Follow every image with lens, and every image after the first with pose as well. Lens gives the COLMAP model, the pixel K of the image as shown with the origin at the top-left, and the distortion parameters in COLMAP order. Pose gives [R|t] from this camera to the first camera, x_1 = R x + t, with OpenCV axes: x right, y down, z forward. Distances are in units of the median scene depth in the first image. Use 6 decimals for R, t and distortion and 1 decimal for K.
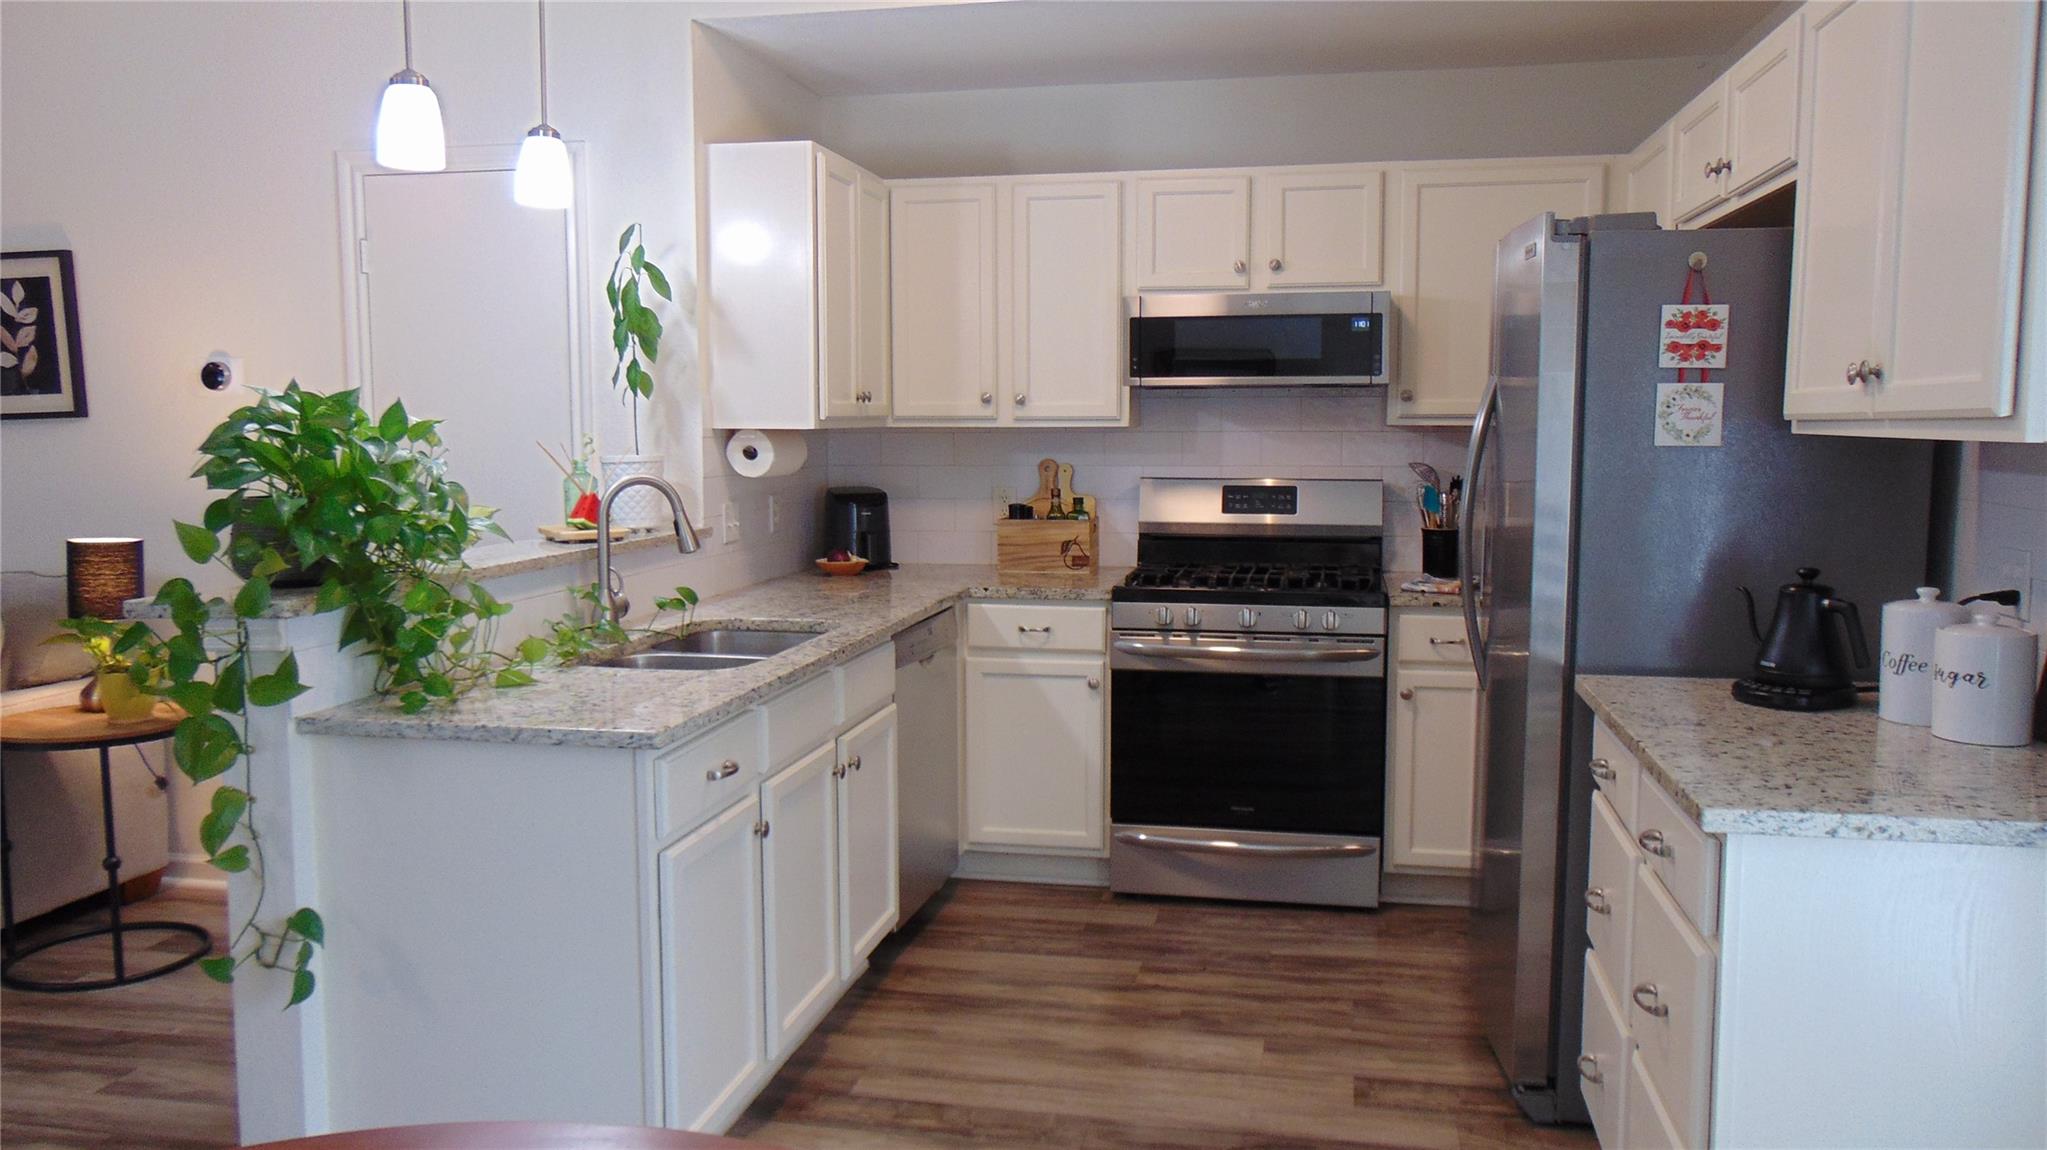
lens RADIAL K [[1534.1, 0, 1027.0], [0, 1534.1, 569.5], [0, 0, 1]] dist [-0.042017, 0.081994]
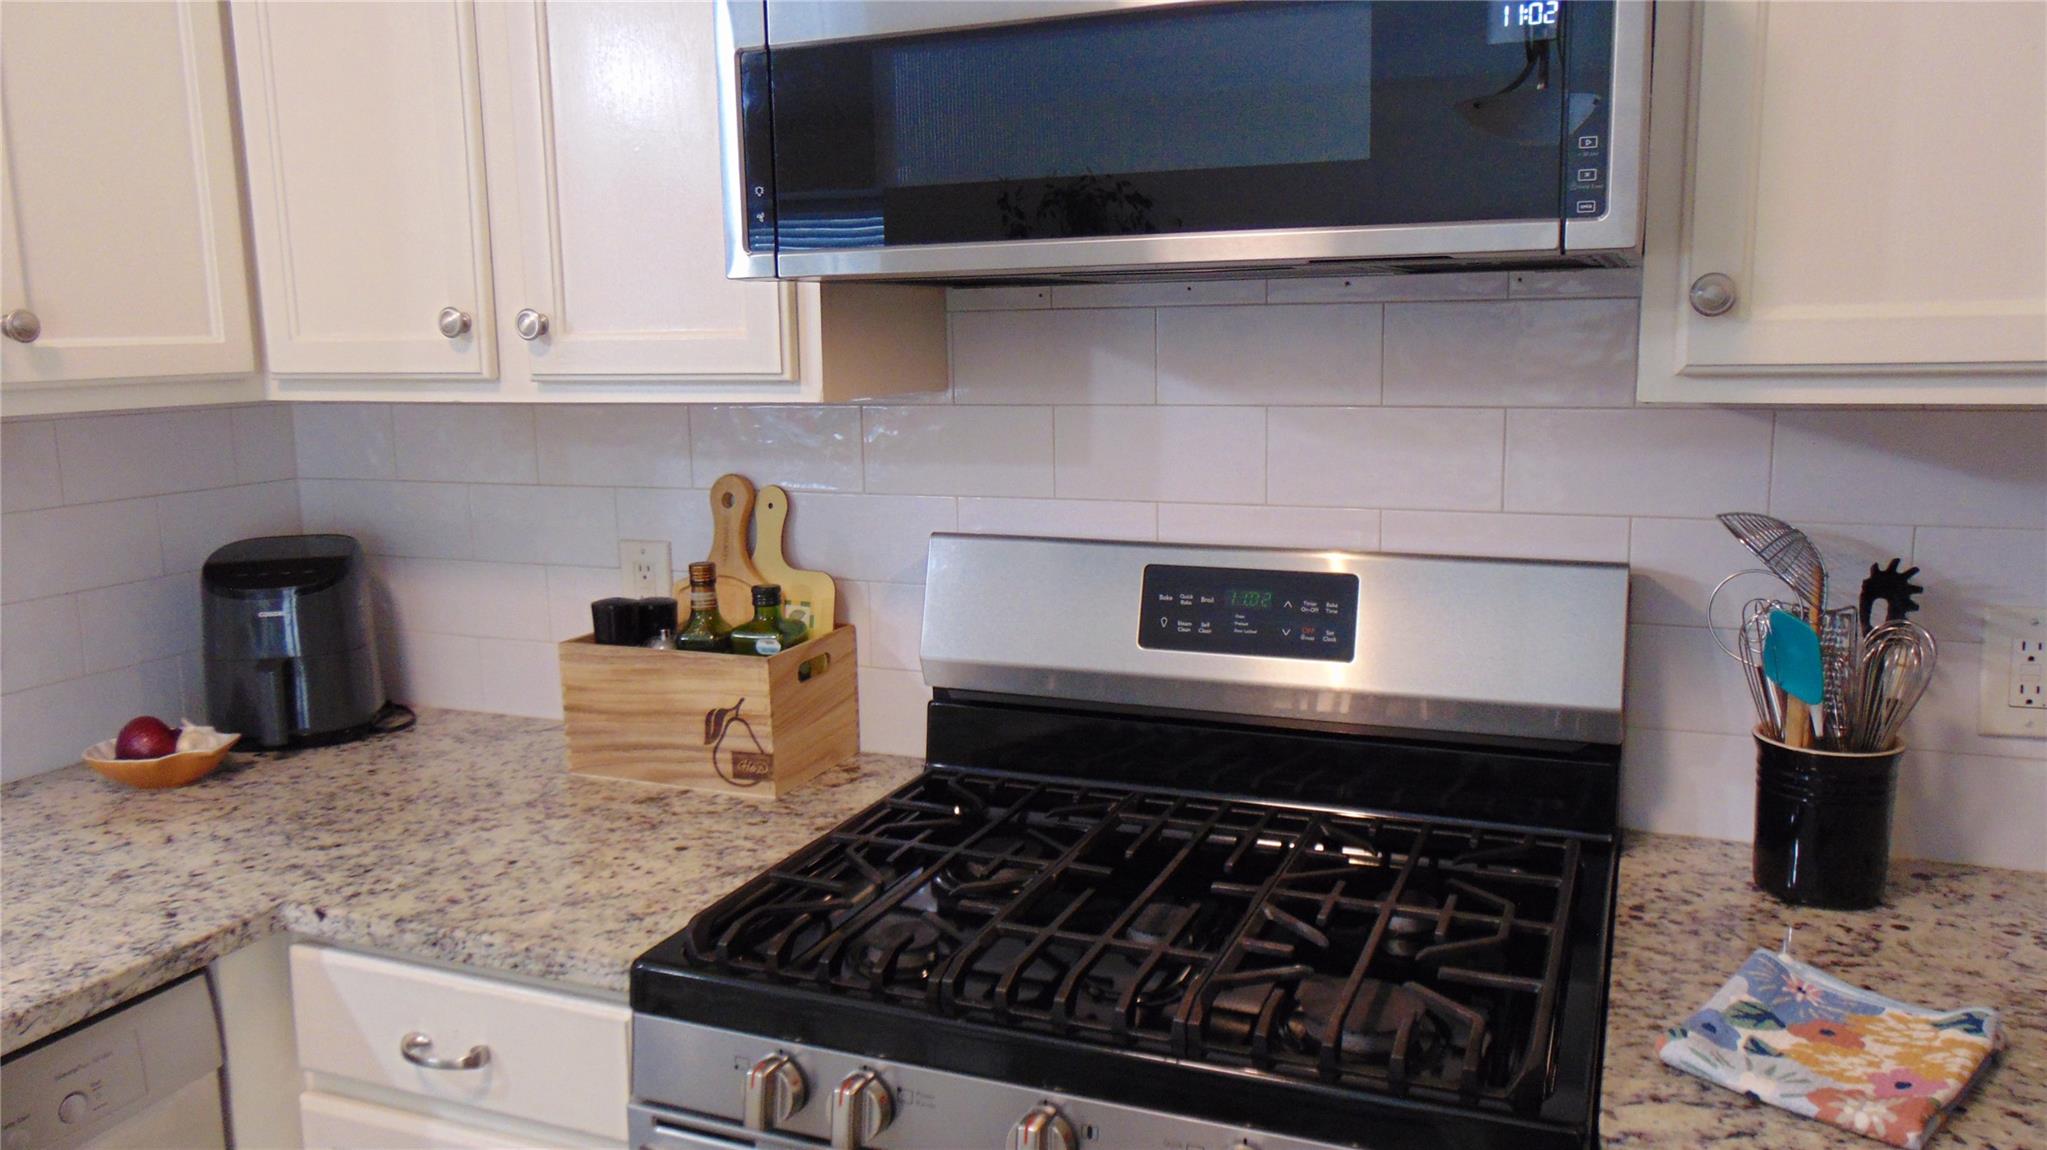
lens RADIAL K [[1534.1, 0, 1020.9], [0, 1534.1, 561.7], [0, 0, 1]] dist [-0.042017, 0.081994]
pose [[0.981006, 0.016521, -0.193273, 0.184080], [-0.005916, 0.998451, 0.055318, -0.082070], [0.193887, -0.053124, 0.979584, 0.721433]]
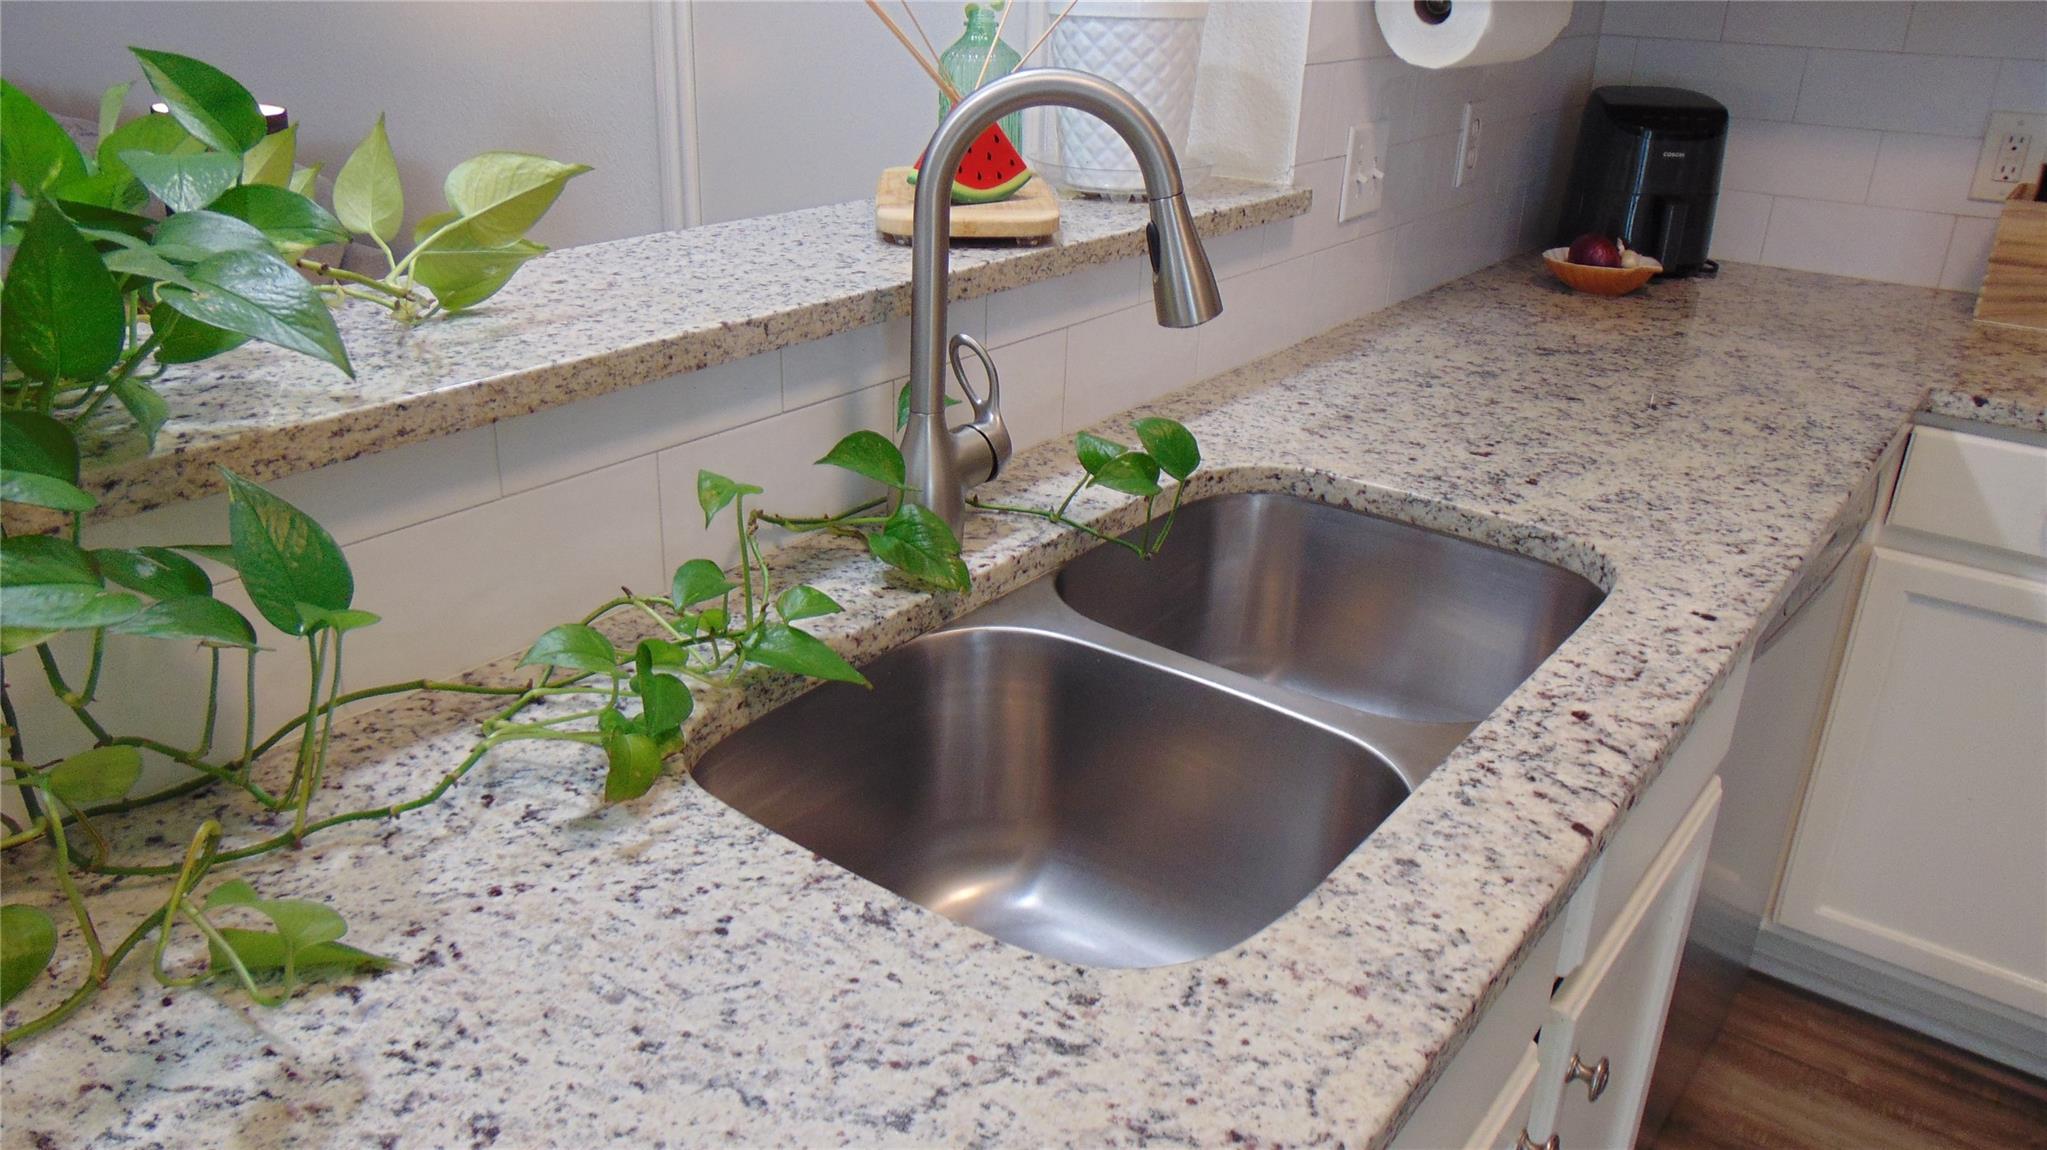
lens RADIAL K [[1534.1, 0, 1019.7], [0, 1534.1, 572.8], [0, 0, 1]] dist [-0.042017, 0.081994]
pose [[0.903223, 0.199513, -0.379979, -0.092647], [-0.080107, 0.948189, 0.307442, -0.047370], [0.421630, -0.247249, 0.872408, 0.544100]]
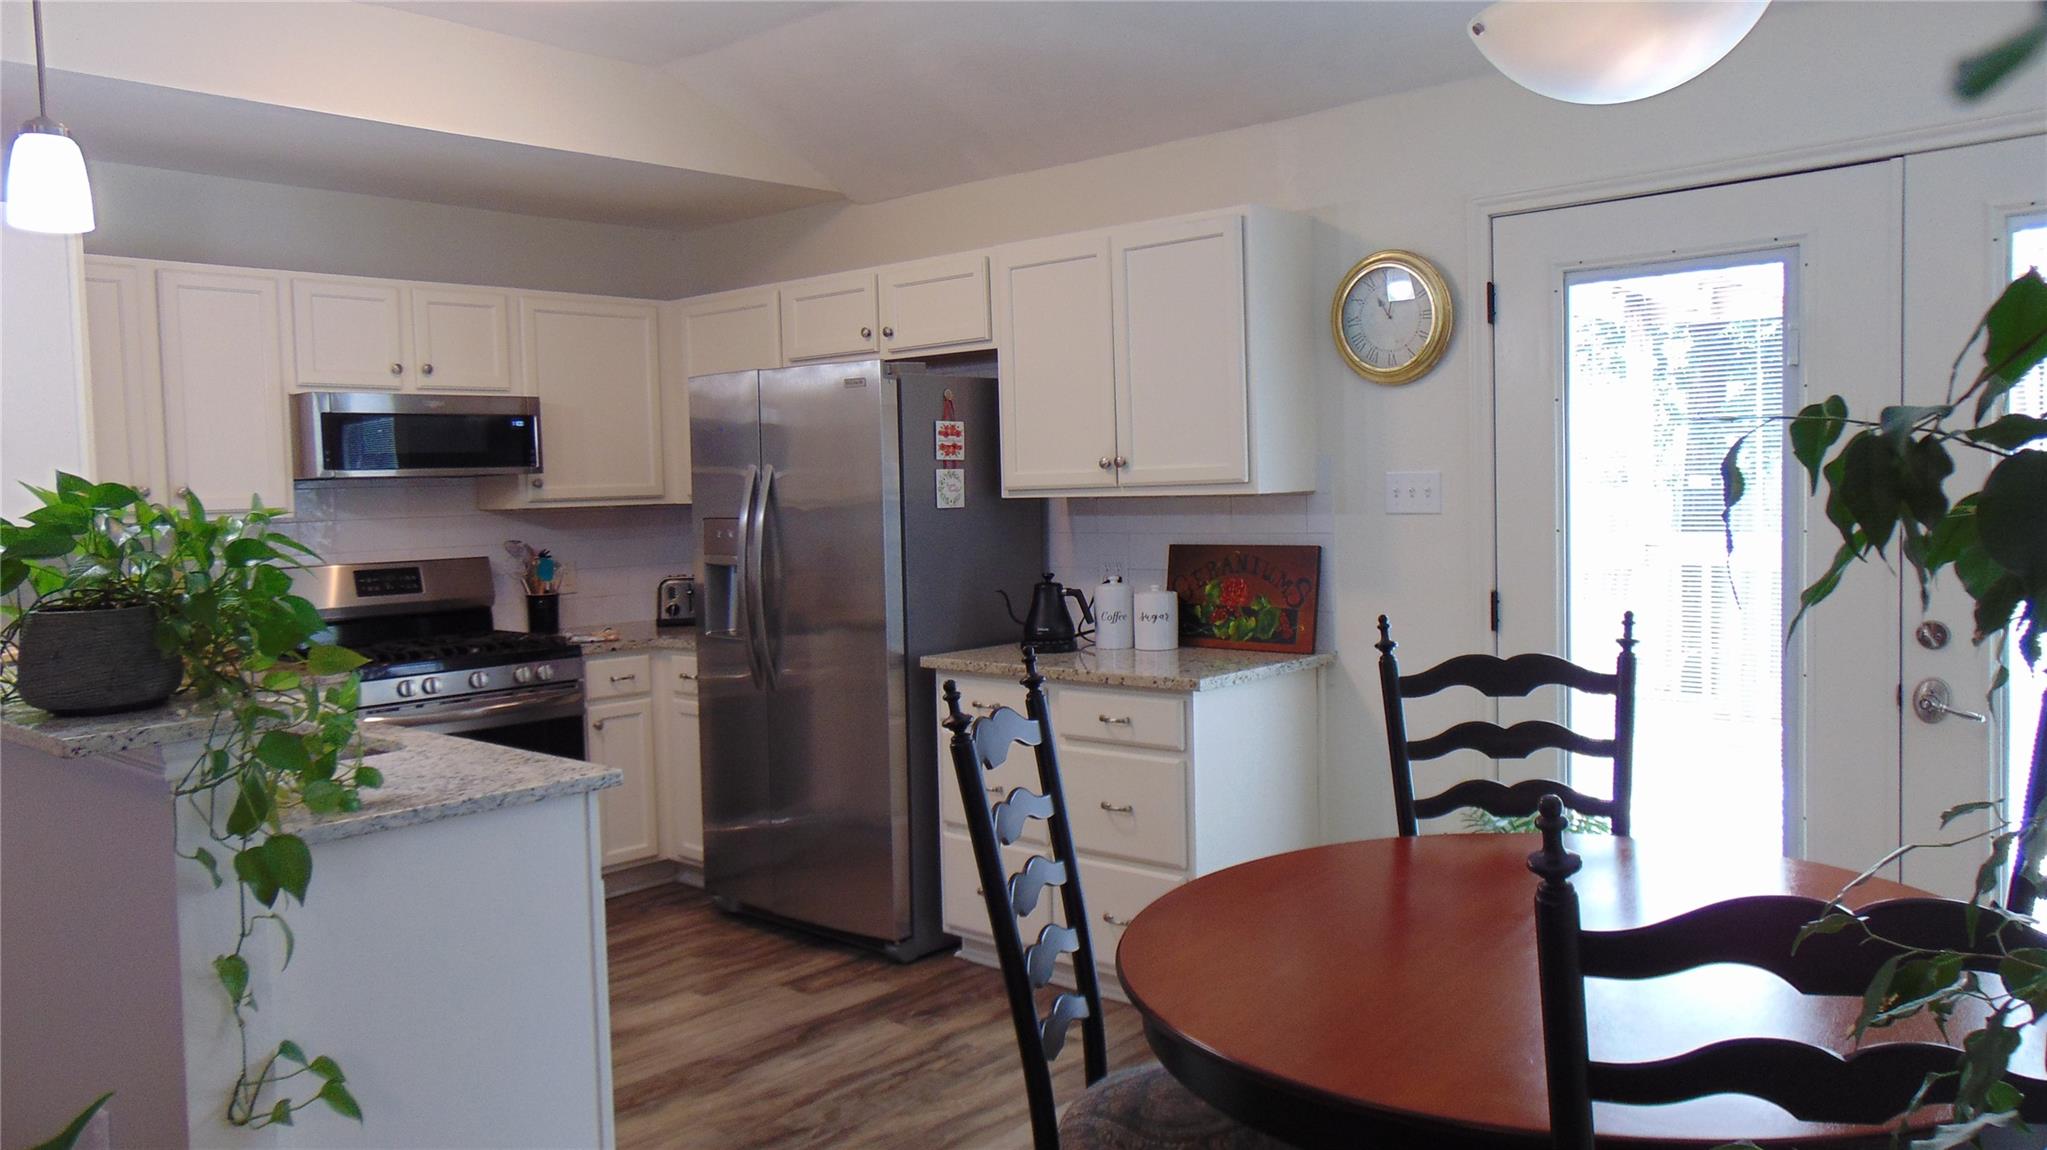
lens RADIAL K [[1534.1, 0, 1032.8], [0, 1534.1, 575.8], [0, 0, 1]] dist [-0.042017, 0.081994]
pose [[0.503707, -0.064667, 0.861451, -0.599940], [0.112264, 0.993638, 0.008947, -0.009059], [-0.856549, 0.092203, 0.507762, 0.068966]]
